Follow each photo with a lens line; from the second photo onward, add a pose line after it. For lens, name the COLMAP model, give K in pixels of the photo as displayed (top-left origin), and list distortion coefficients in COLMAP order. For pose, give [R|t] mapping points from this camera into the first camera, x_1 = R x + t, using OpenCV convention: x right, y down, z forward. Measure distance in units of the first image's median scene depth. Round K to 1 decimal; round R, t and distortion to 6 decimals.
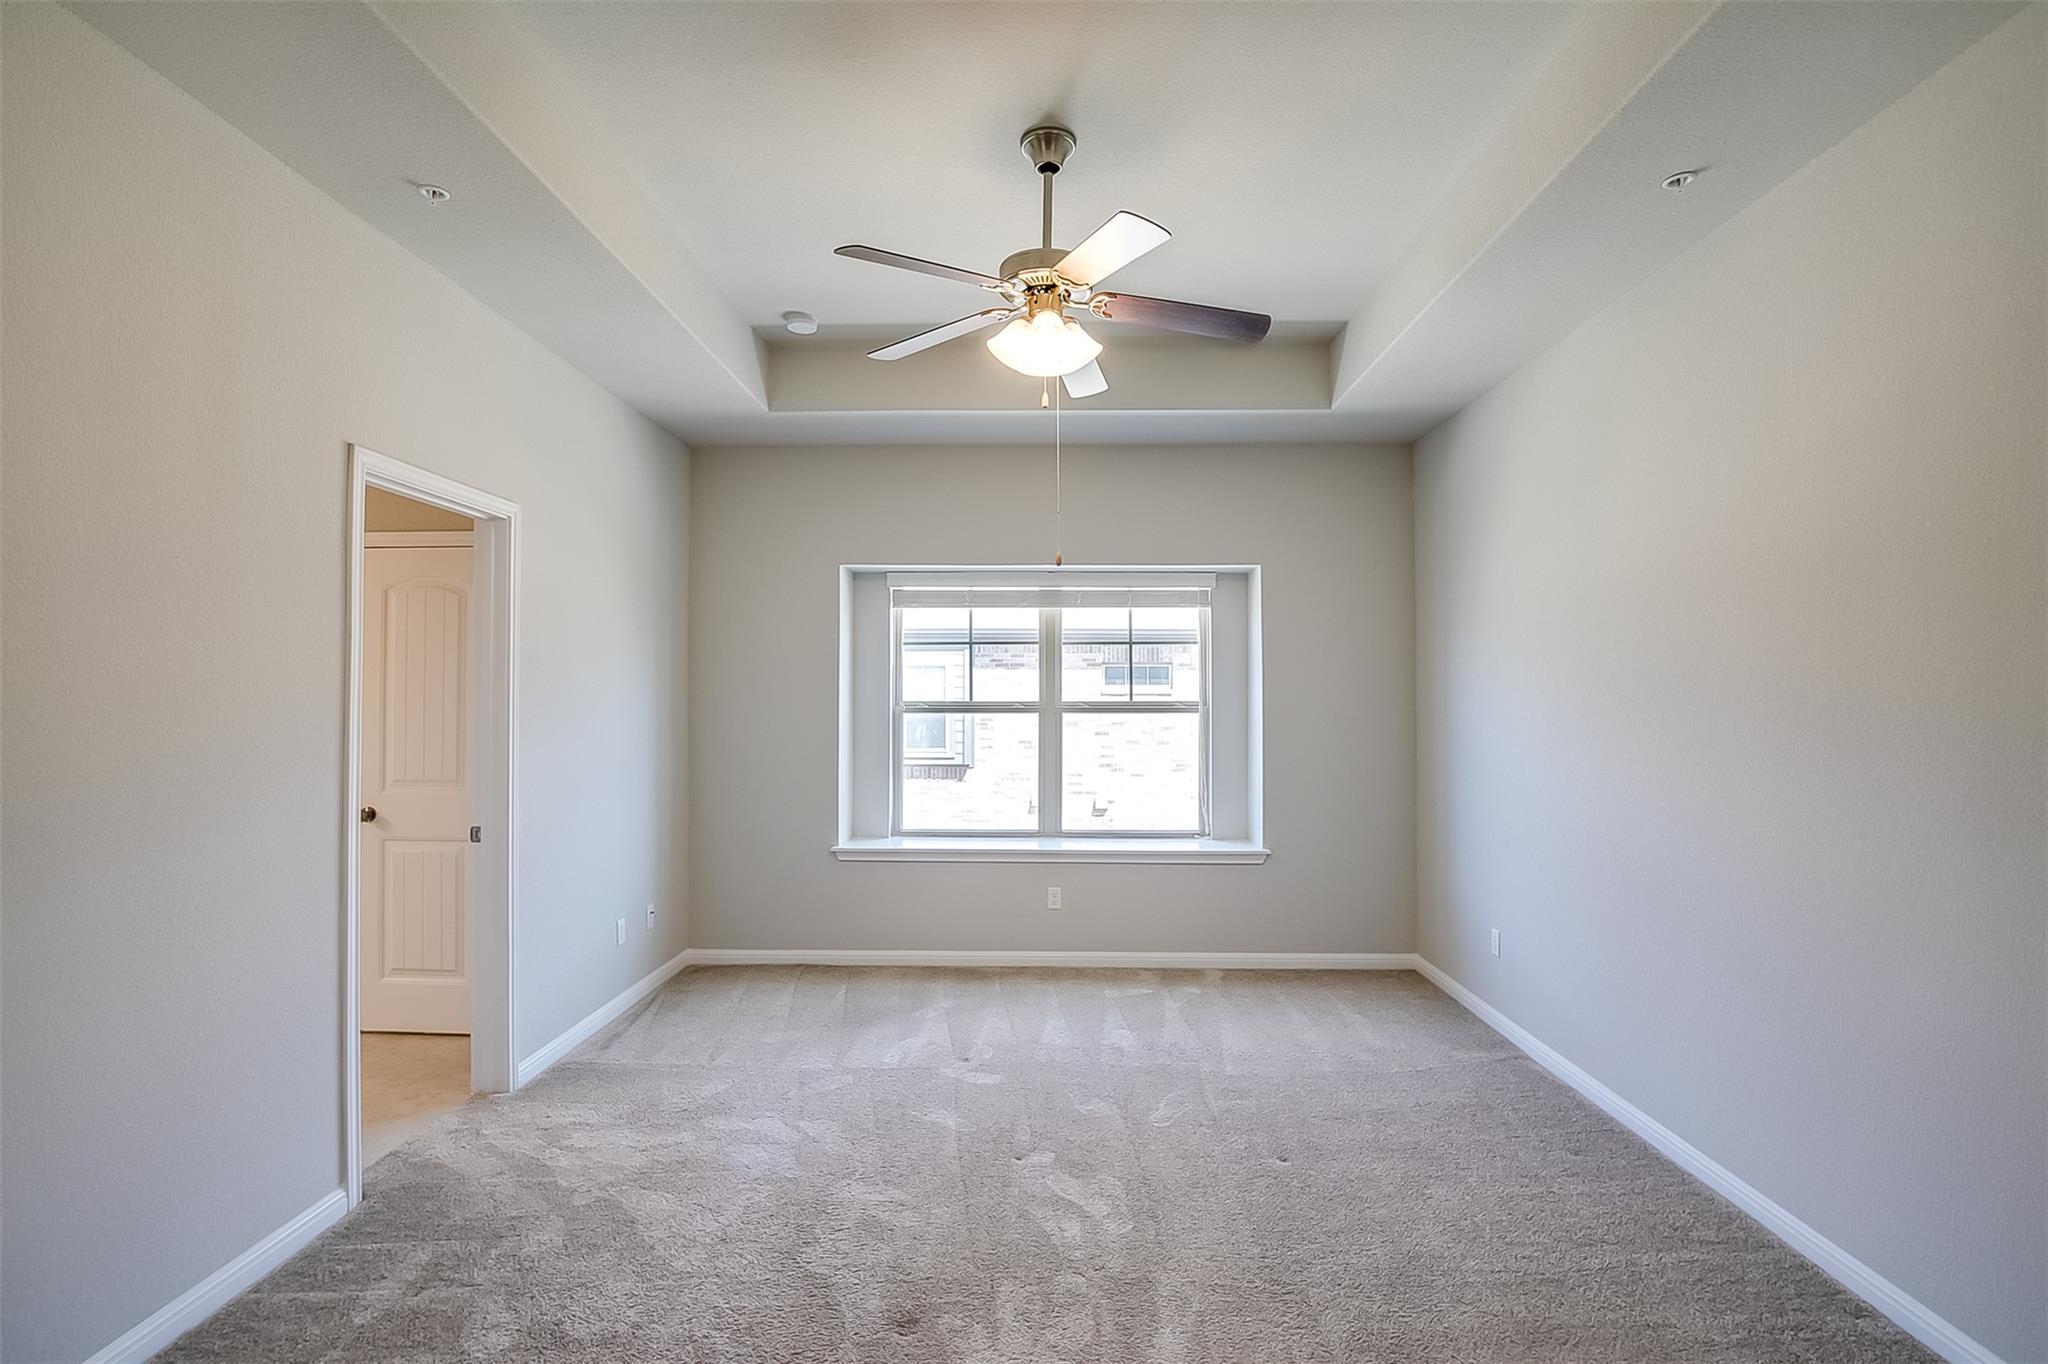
lens RADIAL K [[942.9, 0, 1025.9], [0, 942.9, 685.2], [0, 0, 1]] dist [-0.044667, 0.012390]
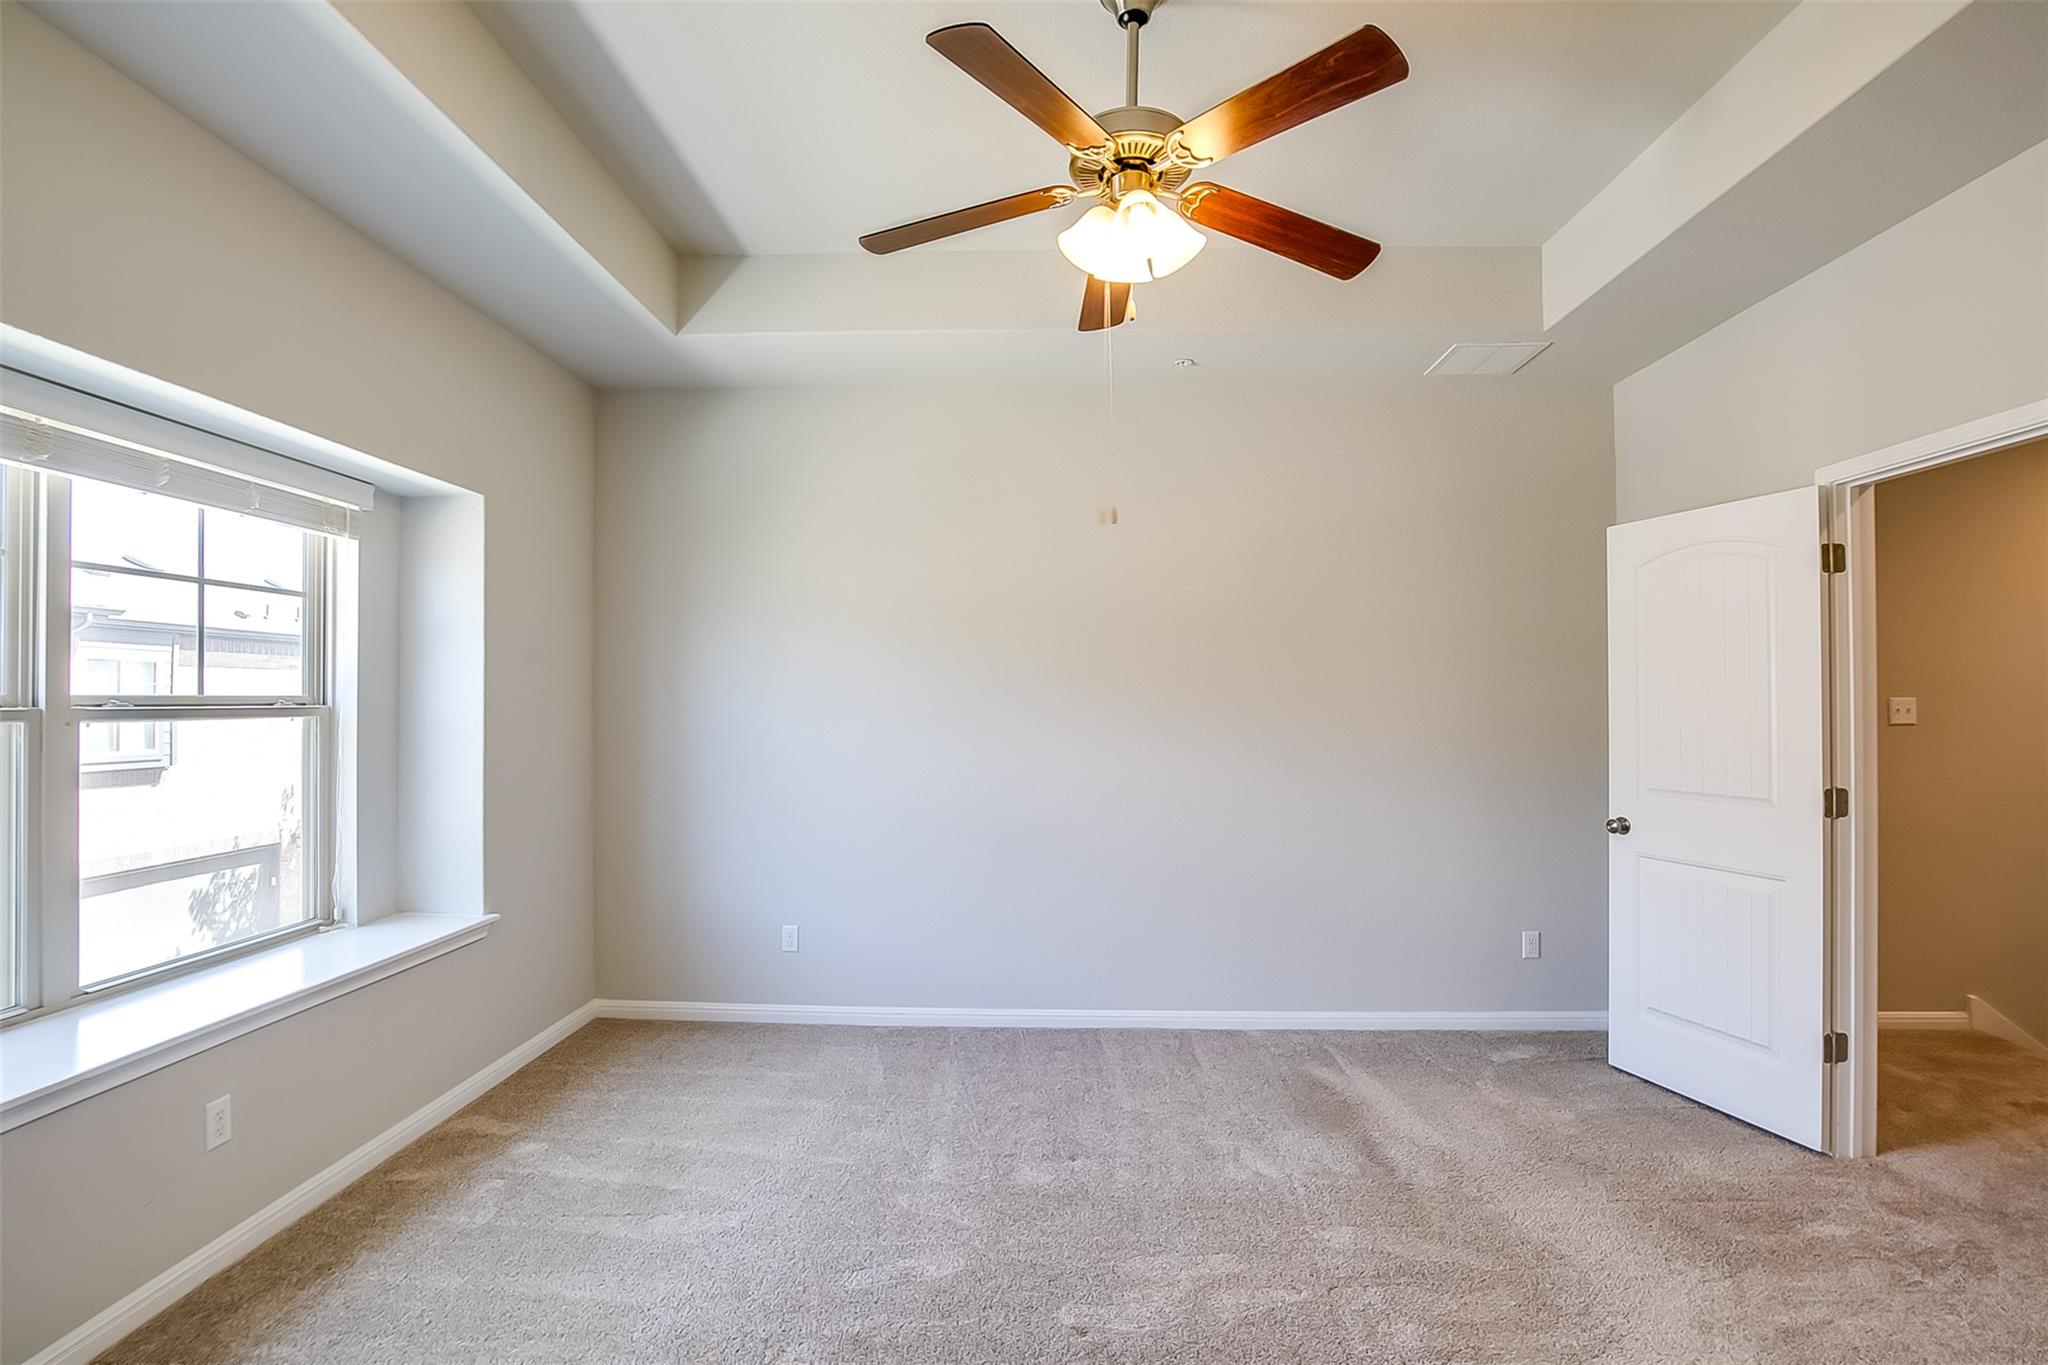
lens RADIAL K [[942.9, 0, 1025.9], [0, 942.9, 685.7], [0, 0, 1]] dist [-0.044667, 0.012390]
pose [[0.010564, 0.015107, 0.999830, -0.438091], [-0.017808, 0.999730, -0.014918, 0.012897], [-0.999786, -0.017647, 0.010830, 0.638078]]
